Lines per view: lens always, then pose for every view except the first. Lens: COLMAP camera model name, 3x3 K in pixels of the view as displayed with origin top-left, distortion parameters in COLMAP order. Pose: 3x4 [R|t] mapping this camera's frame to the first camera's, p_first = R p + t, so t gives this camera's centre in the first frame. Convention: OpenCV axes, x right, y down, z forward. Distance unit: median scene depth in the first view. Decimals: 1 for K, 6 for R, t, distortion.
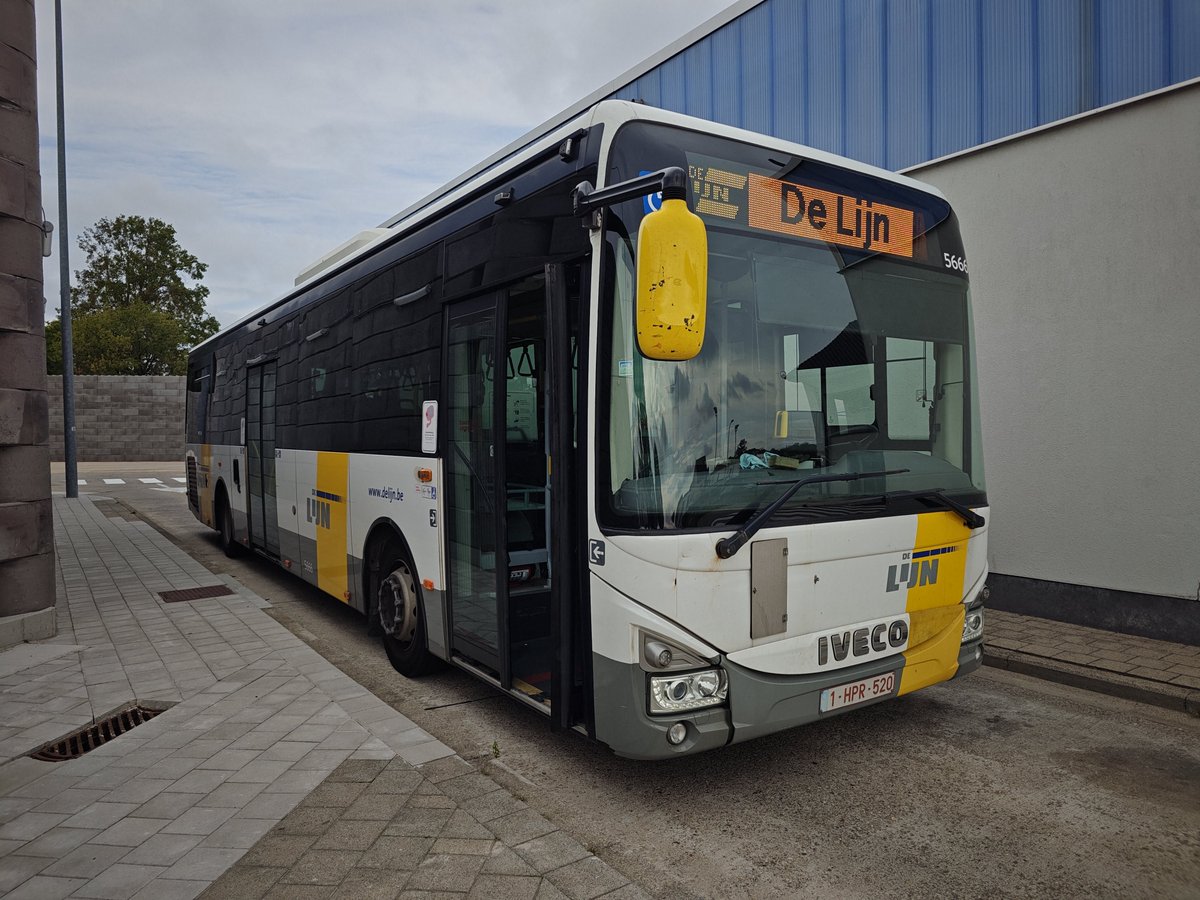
lens RADIAL K [[806.1, 0, 599.2], [0, 806.1, 445.7], [0, 0, 1]] dist [0.057226, 0.004458]
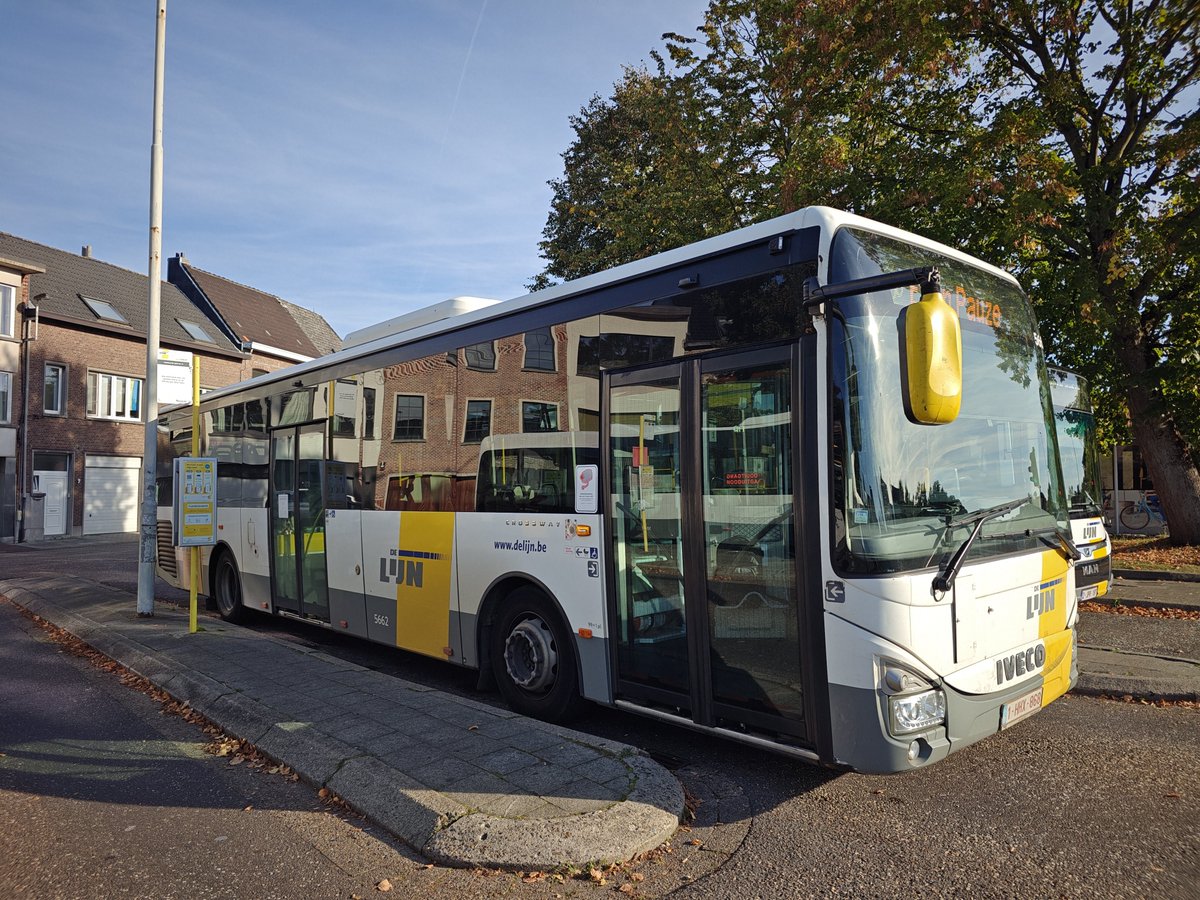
lens RADIAL K [[806.1, 0, 601.3], [0, 806.1, 445.9], [0, 0, 1]] dist [0.057226, 0.004458]
pose [[0.989997, -0.017338, 0.140022, -0.414049], [0.026146, 0.997776, -0.061308, -0.011703], [-0.138648, 0.064355, 0.988248, -0.091246]]
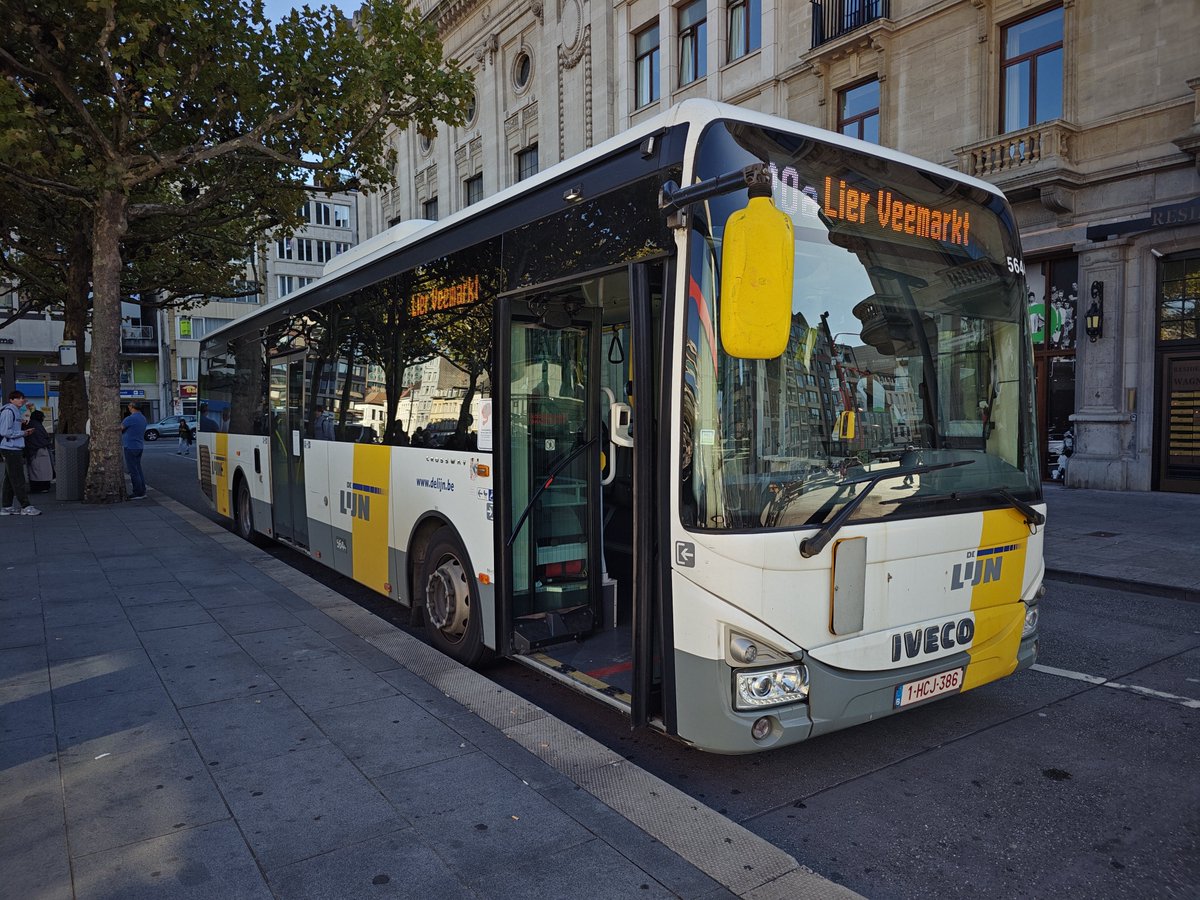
lens RADIAL K [[806.1, 0, 589.6], [0, 806.1, 450.1], [0, 0, 1]] dist [0.057226, 0.004458]
pose [[0.999986, 0.004452, 0.002709, -0.101719], [-0.004501, 0.999823, 0.018246, -0.009186], [-0.002627, -0.018258, 0.999830, -0.006591]]
